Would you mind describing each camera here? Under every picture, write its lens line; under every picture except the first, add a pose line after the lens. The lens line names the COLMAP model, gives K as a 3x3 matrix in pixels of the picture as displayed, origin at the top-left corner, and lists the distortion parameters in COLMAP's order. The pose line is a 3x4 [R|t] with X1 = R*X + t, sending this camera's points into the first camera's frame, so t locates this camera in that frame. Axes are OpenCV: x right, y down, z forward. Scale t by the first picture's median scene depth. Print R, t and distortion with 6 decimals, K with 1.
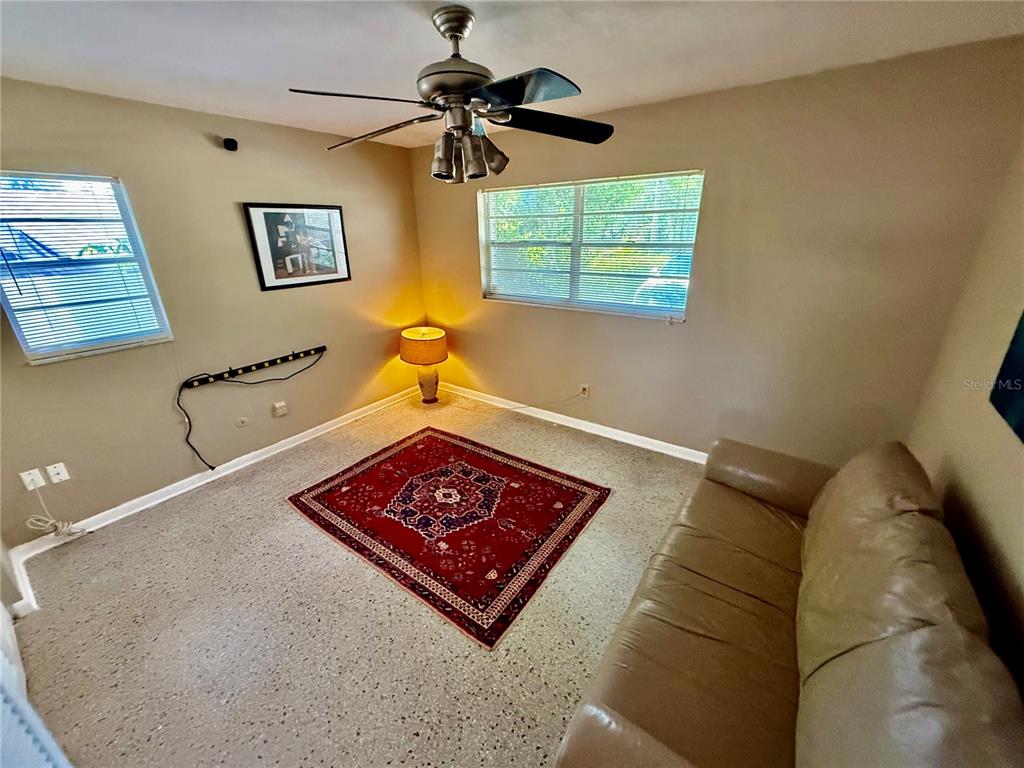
lens RADIAL K [[408.4, 0, 508.7], [0, 408.4, 382.5], [0, 0, 1]] dist [-0.000182, -0.000440]
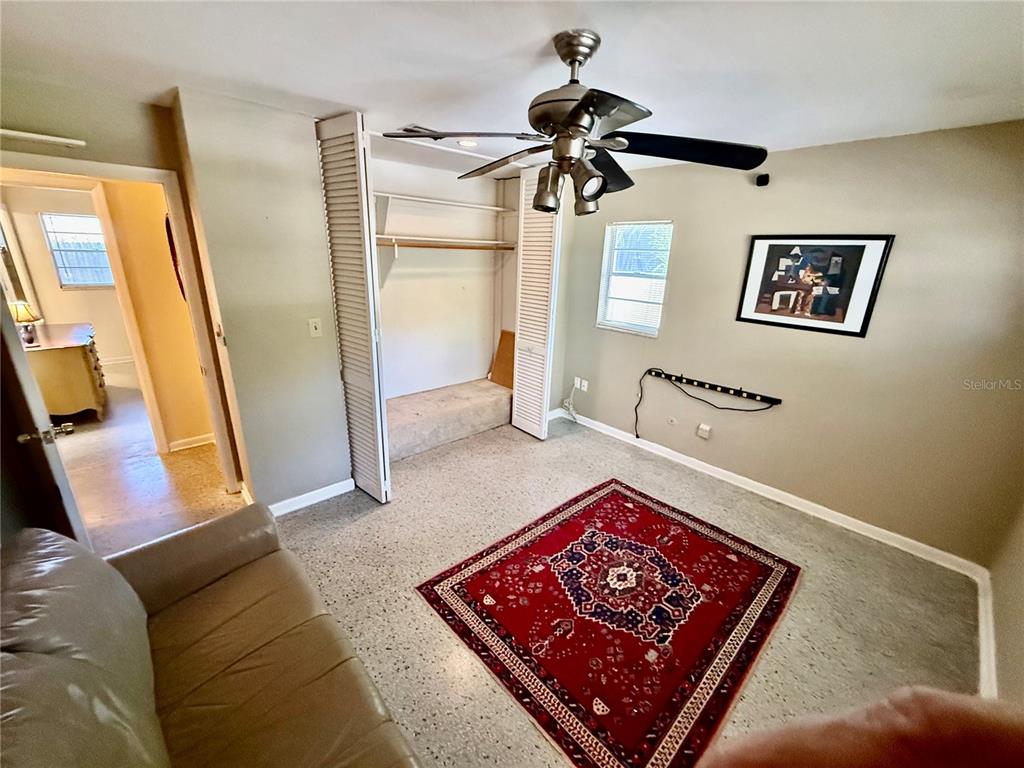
lens RADIAL K [[408.4, 0, 508.7], [0, 408.4, 382.5], [0, 0, 1]] dist [-0.000182, -0.000440]
pose [[-0.198111, 0.314619, -0.928314, 0.547905], [-0.370558, 0.852757, 0.368092, -0.285252], [0.907435, 0.416918, -0.052356, 0.674851]]
